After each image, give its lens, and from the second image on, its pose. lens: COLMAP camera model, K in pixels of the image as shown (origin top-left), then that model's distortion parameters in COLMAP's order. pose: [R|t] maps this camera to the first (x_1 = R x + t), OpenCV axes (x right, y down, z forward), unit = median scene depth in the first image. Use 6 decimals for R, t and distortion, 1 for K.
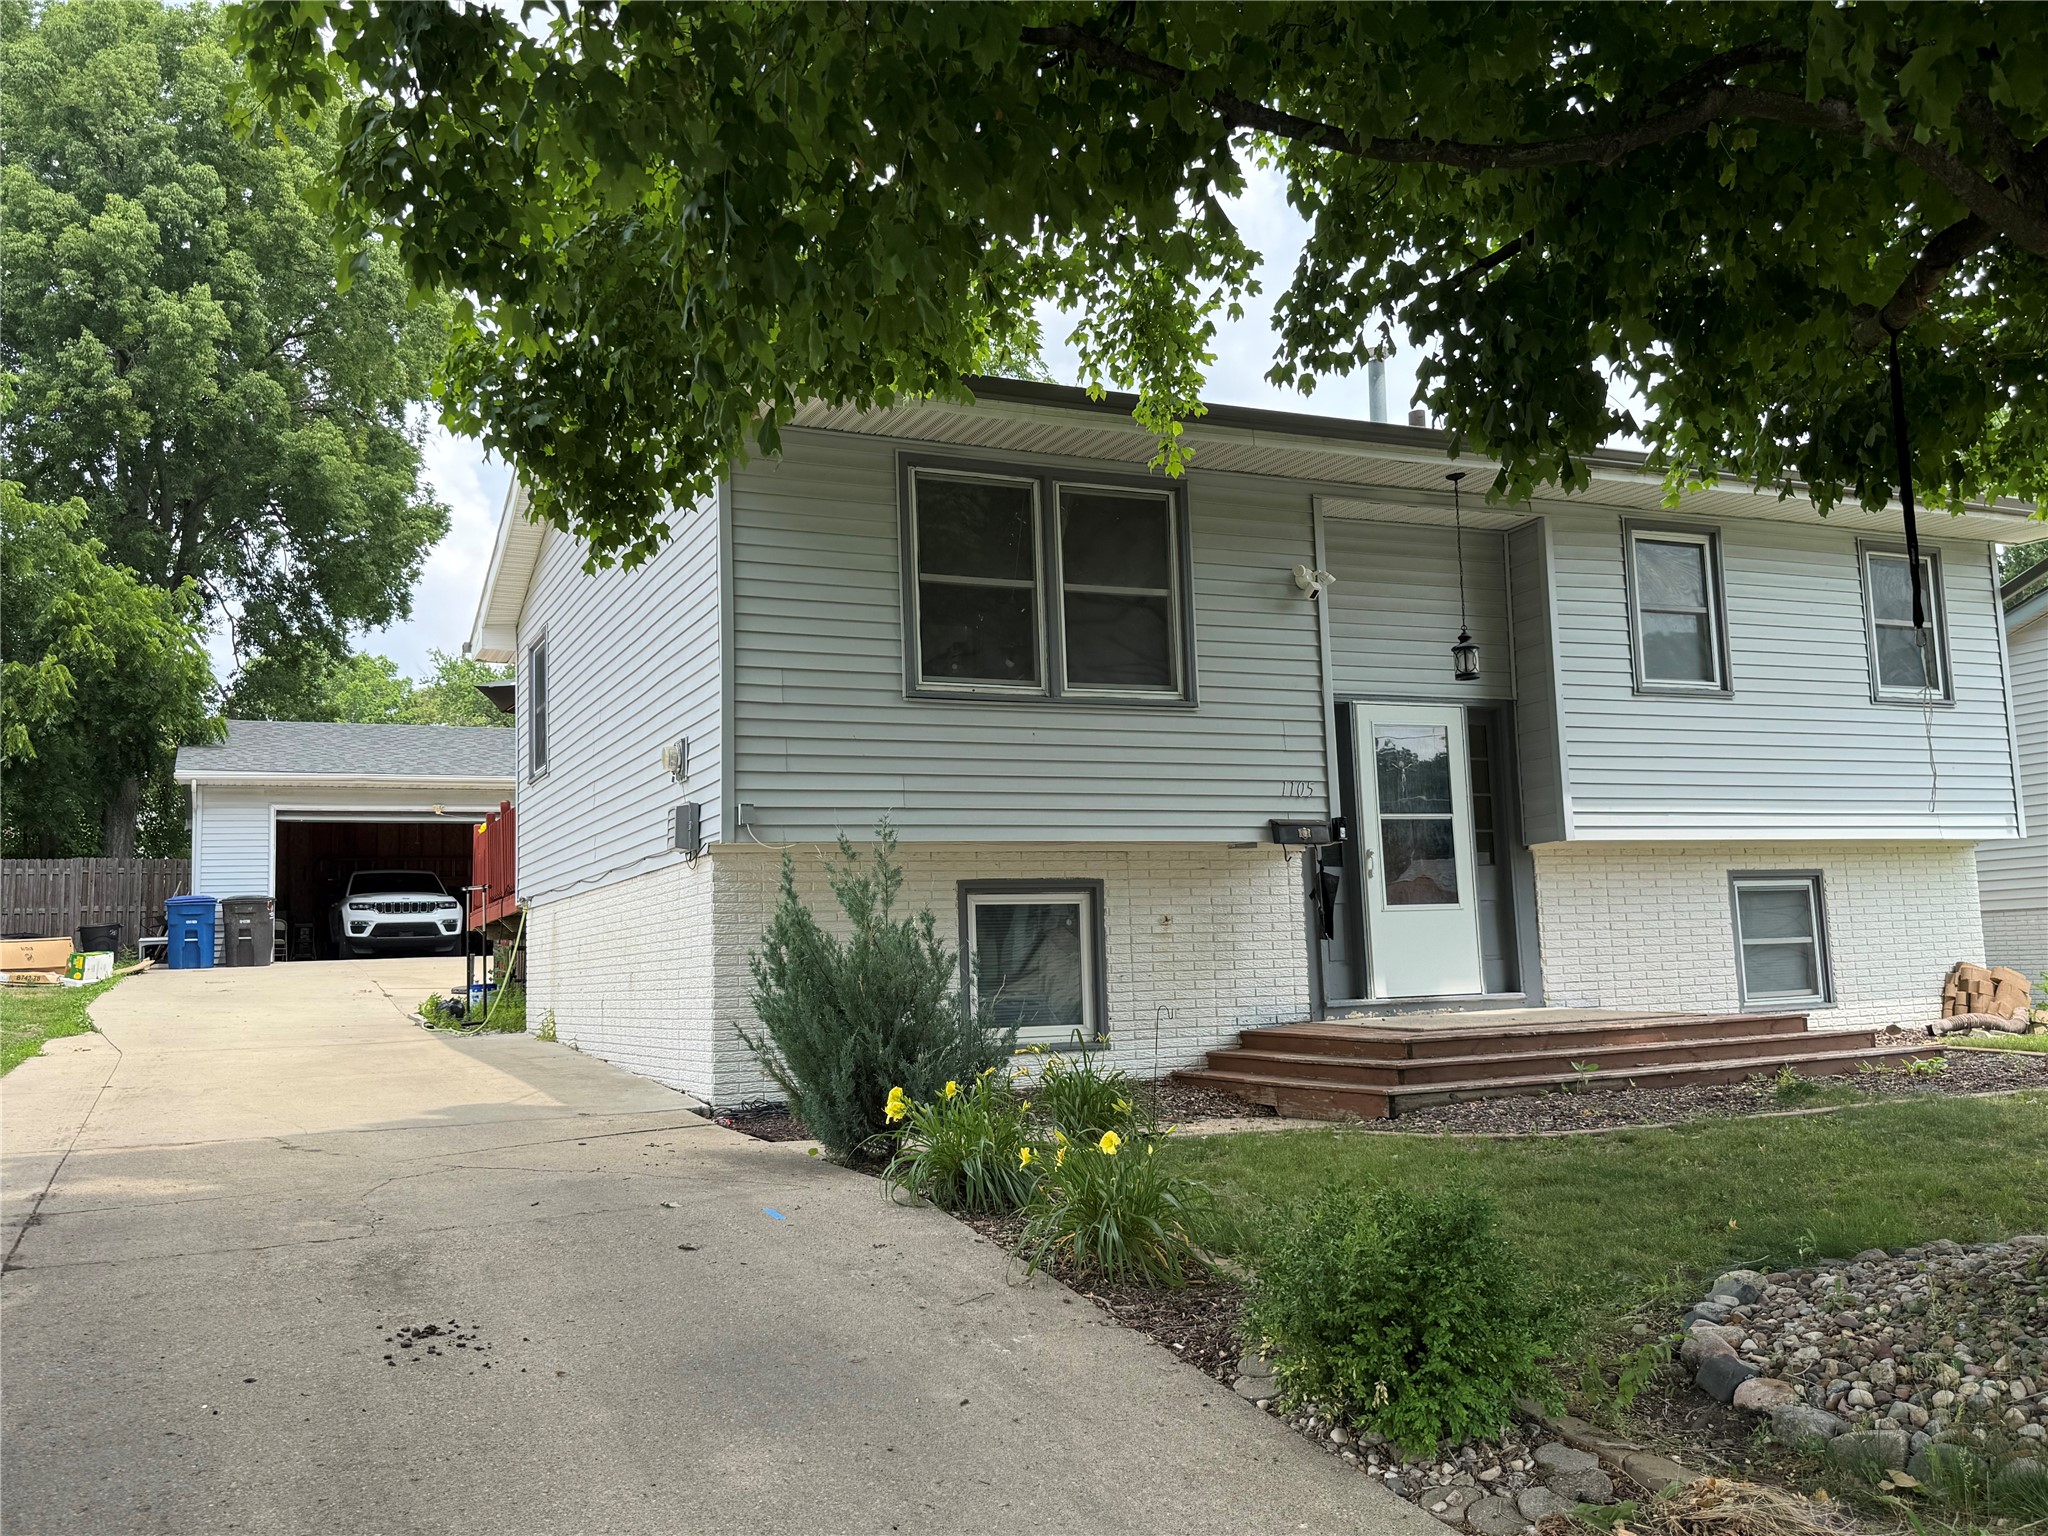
lens RADIAL K [[1727.9, 0, 1016.7], [0, 1727.9, 788.7], [0, 0, 1]] dist [0.054458, -0.005774]
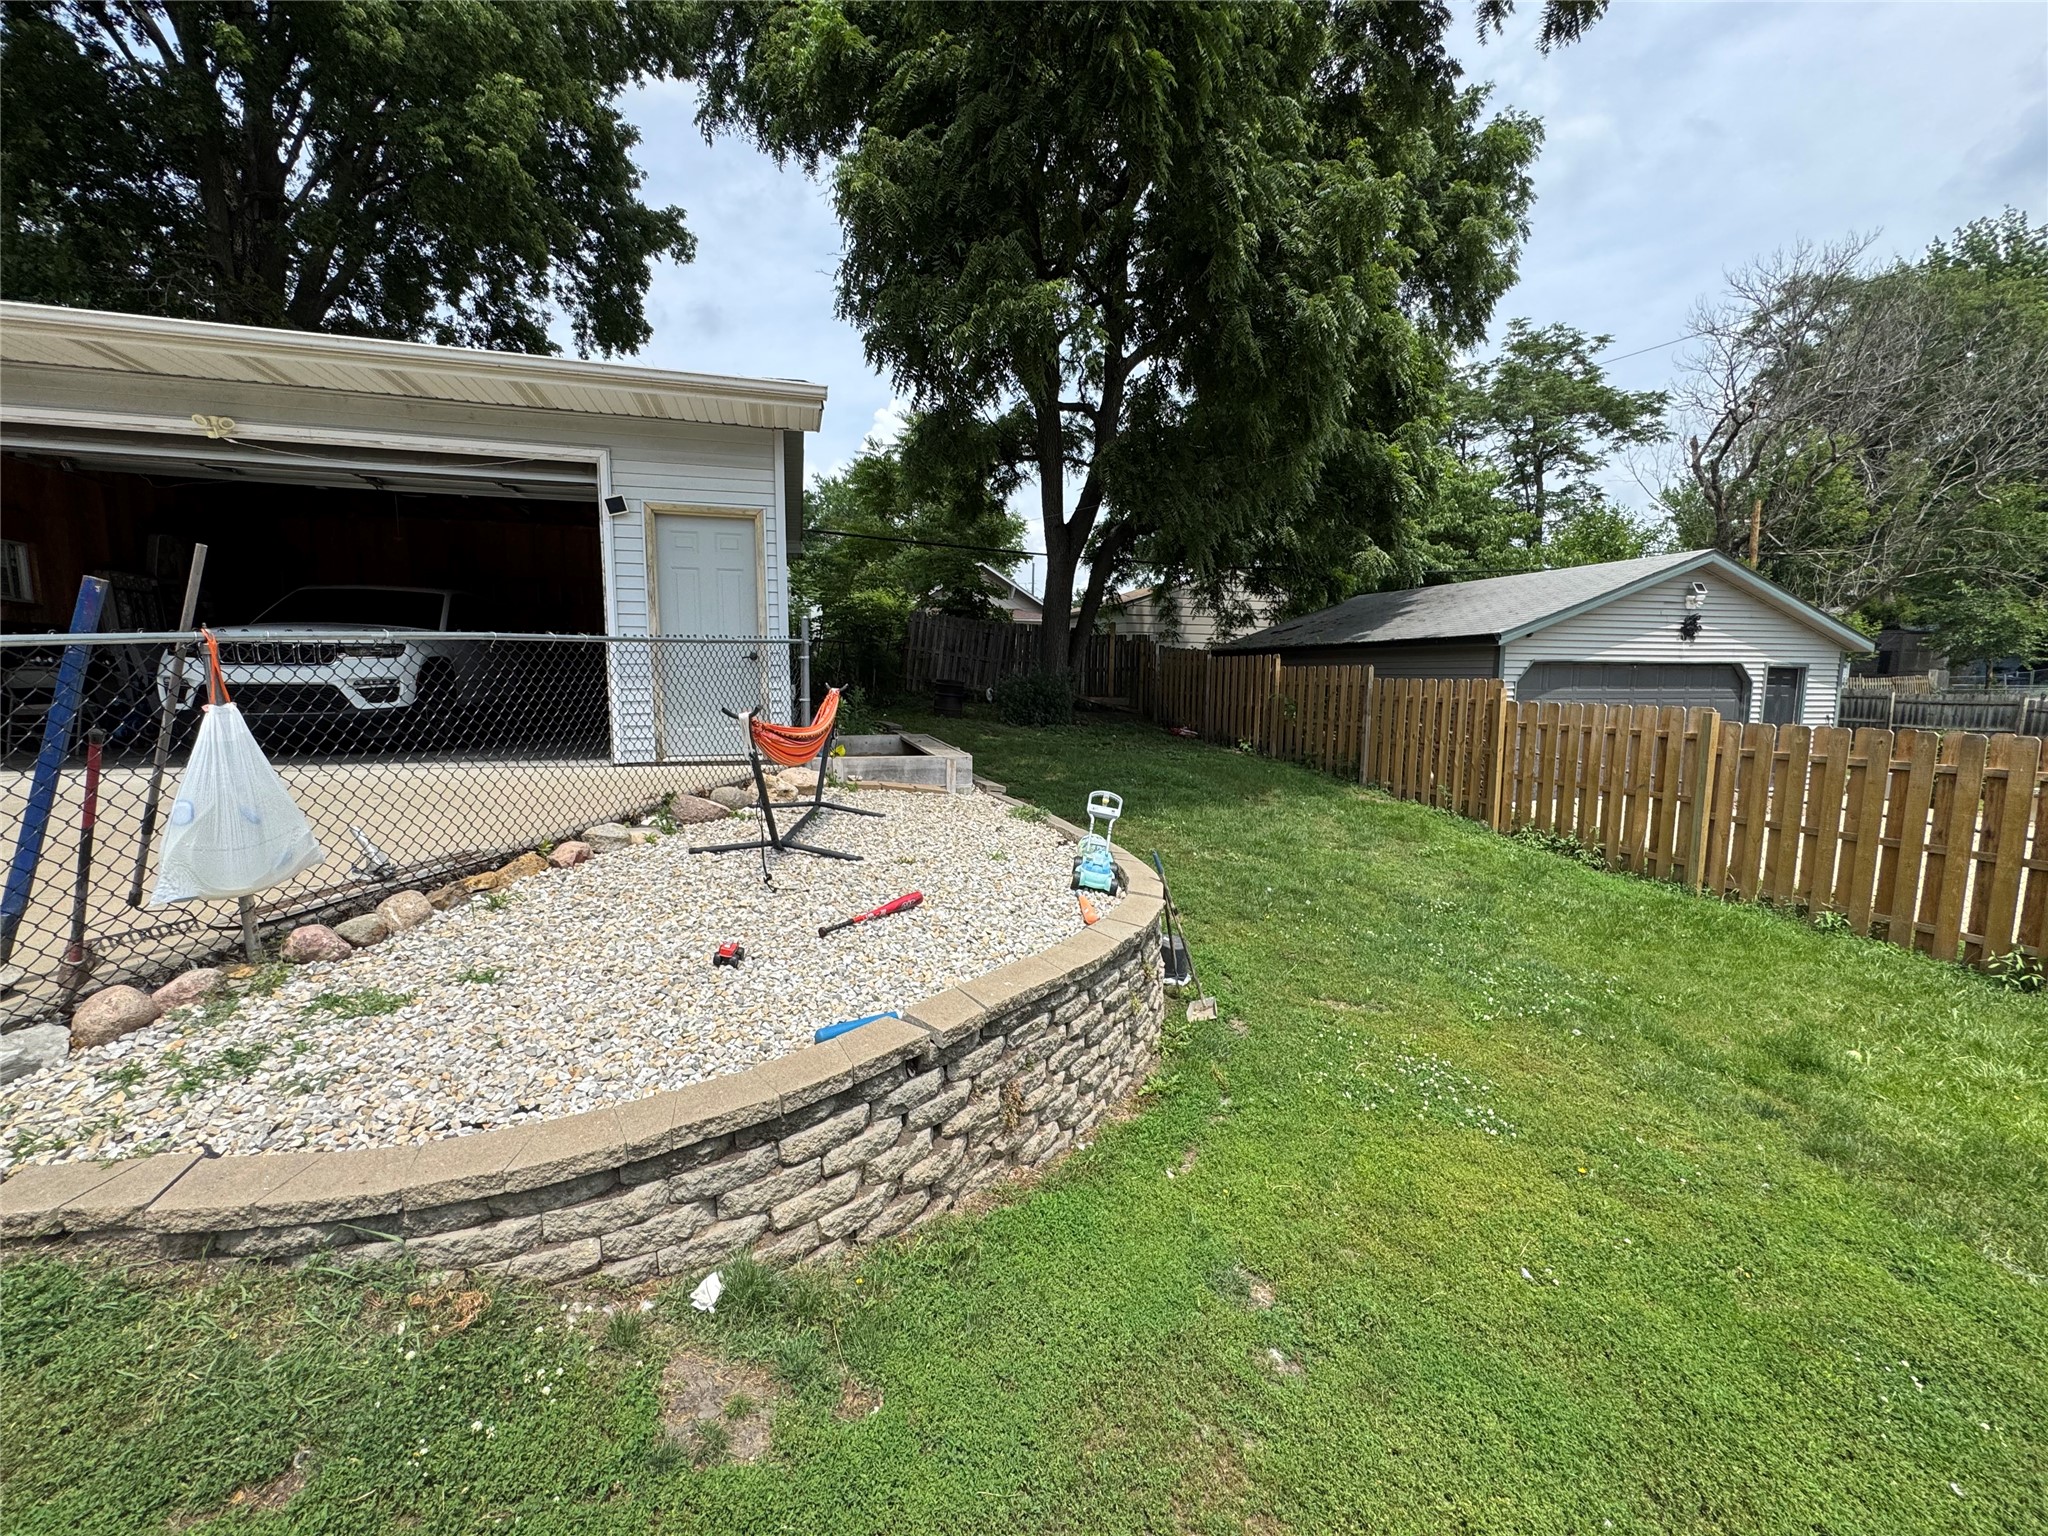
lens RADIAL K [[828.3, 0, 1031.7], [0, 828.3, 766.2], [0, 0, 1]] dist [-0.003958, -0.000698]
pose [[0.990391, 0.053182, -0.127659, -0.104301], [-0.024864, 0.976534, 0.213925, 0.044762], [0.136041, -0.208695, 0.968473, 0.812868]]
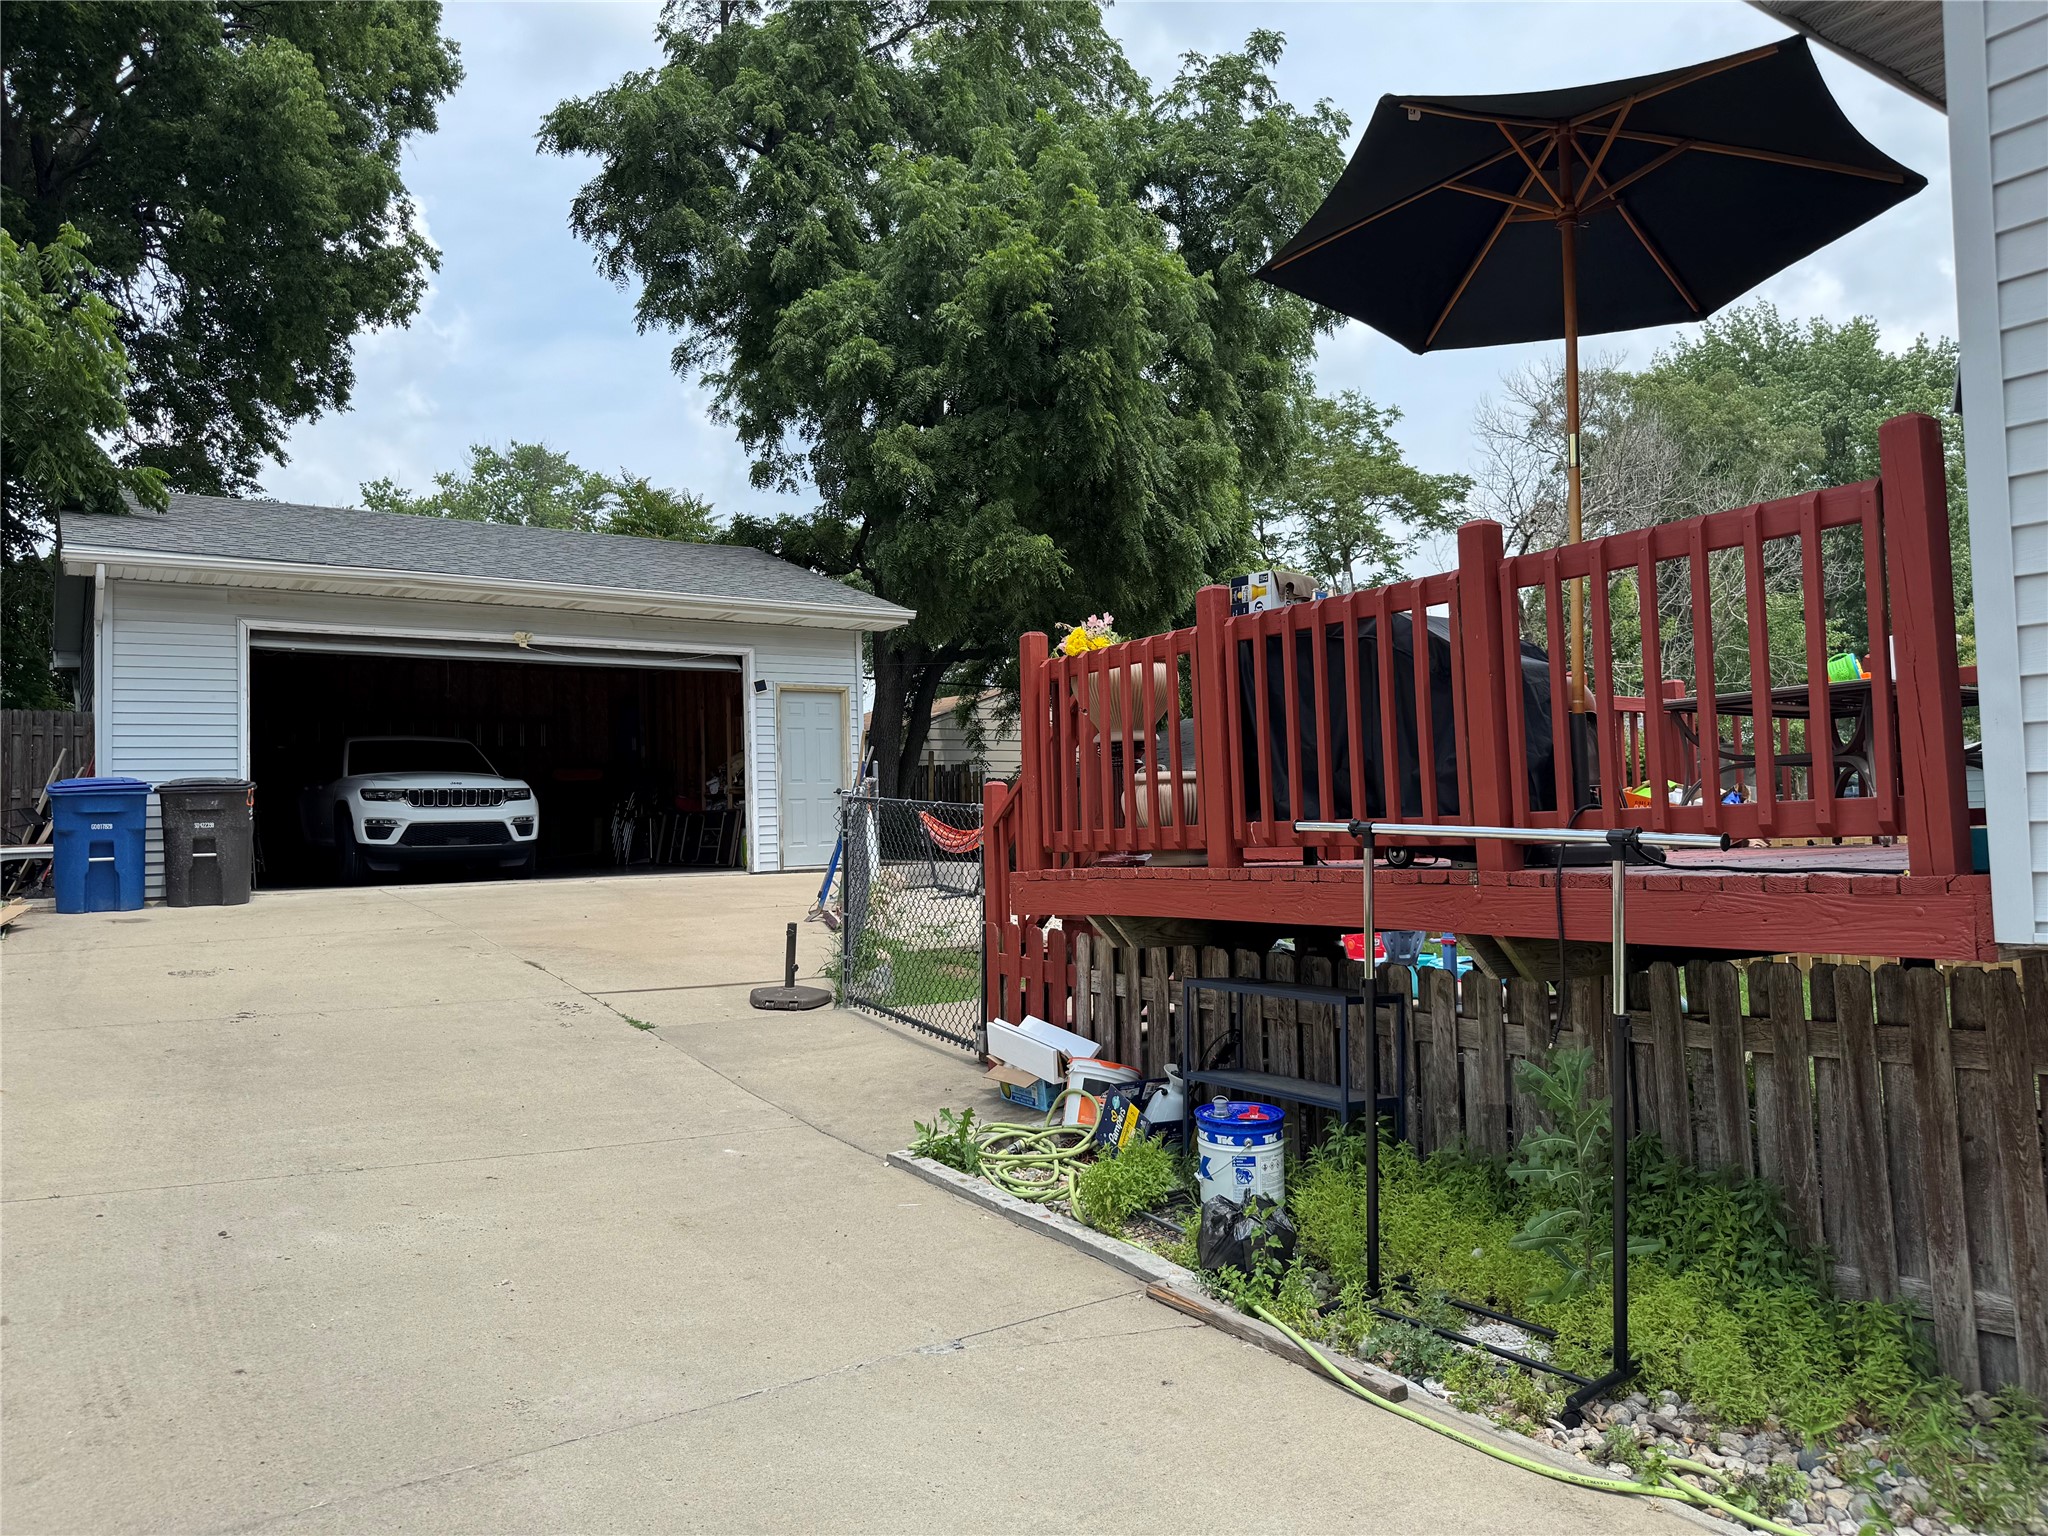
lens RADIAL K [[1436.9, 0, 1039.3], [0, 1436.9, 764.2], [0, 0, 1]] dist [0.027138, -0.023993]
pose [[0.982875, 0.018010, 0.183390, -0.246783], [-0.028866, 0.997974, 0.056701, 0.021390], [-0.181997, -0.061024, 0.981404, 0.466119]]
